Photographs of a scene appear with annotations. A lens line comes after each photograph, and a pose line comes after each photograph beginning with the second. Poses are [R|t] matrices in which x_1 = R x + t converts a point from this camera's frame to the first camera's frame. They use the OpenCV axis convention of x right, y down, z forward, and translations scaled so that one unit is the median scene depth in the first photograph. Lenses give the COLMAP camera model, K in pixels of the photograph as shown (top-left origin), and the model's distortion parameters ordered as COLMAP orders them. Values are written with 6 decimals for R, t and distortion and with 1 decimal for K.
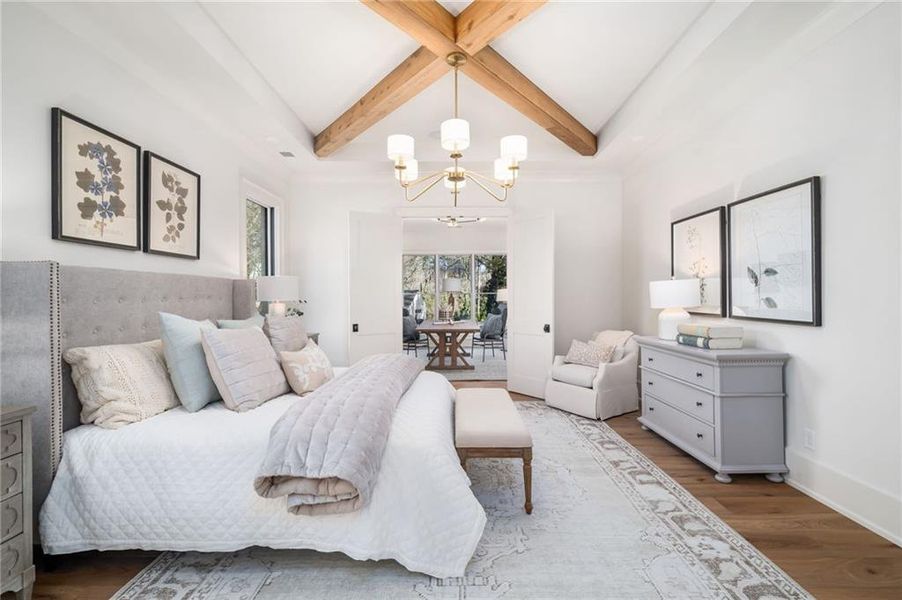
lens RADIAL K [[469.2, 0, 451.5], [0, 469.2, 297.2], [0, 0, 1]] dist [-0.004452, 0.003790]
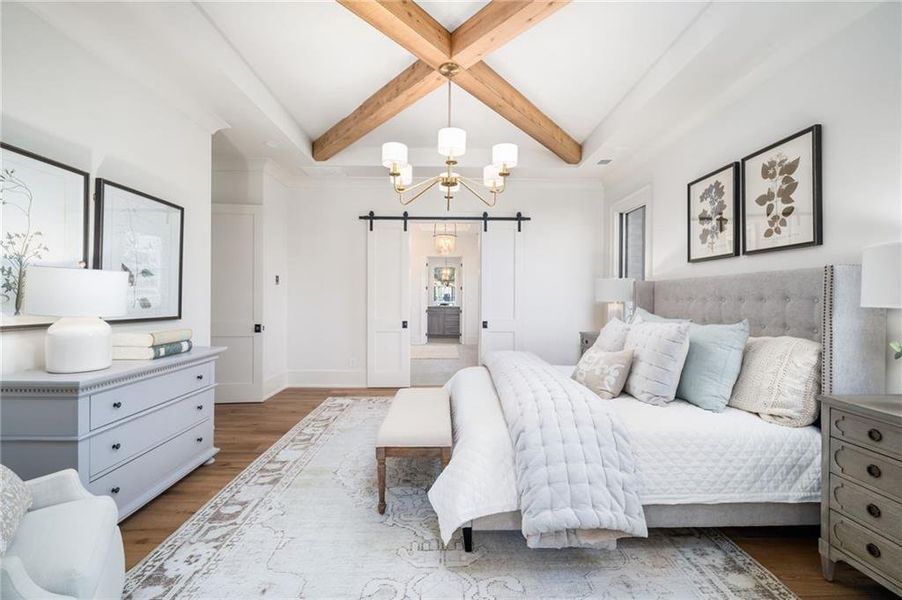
lens RADIAL K [[469.2, 0, 451.4], [0, 469.2, 297.2], [0, 0, 1]] dist [-0.004452, 0.003790]
pose [[-0.999767, -0.000616, -0.021578, 0.027668], [-0.000695, 0.999993, 0.003636, -0.004905], [0.021575, 0.003650, -0.999761, 1.993471]]
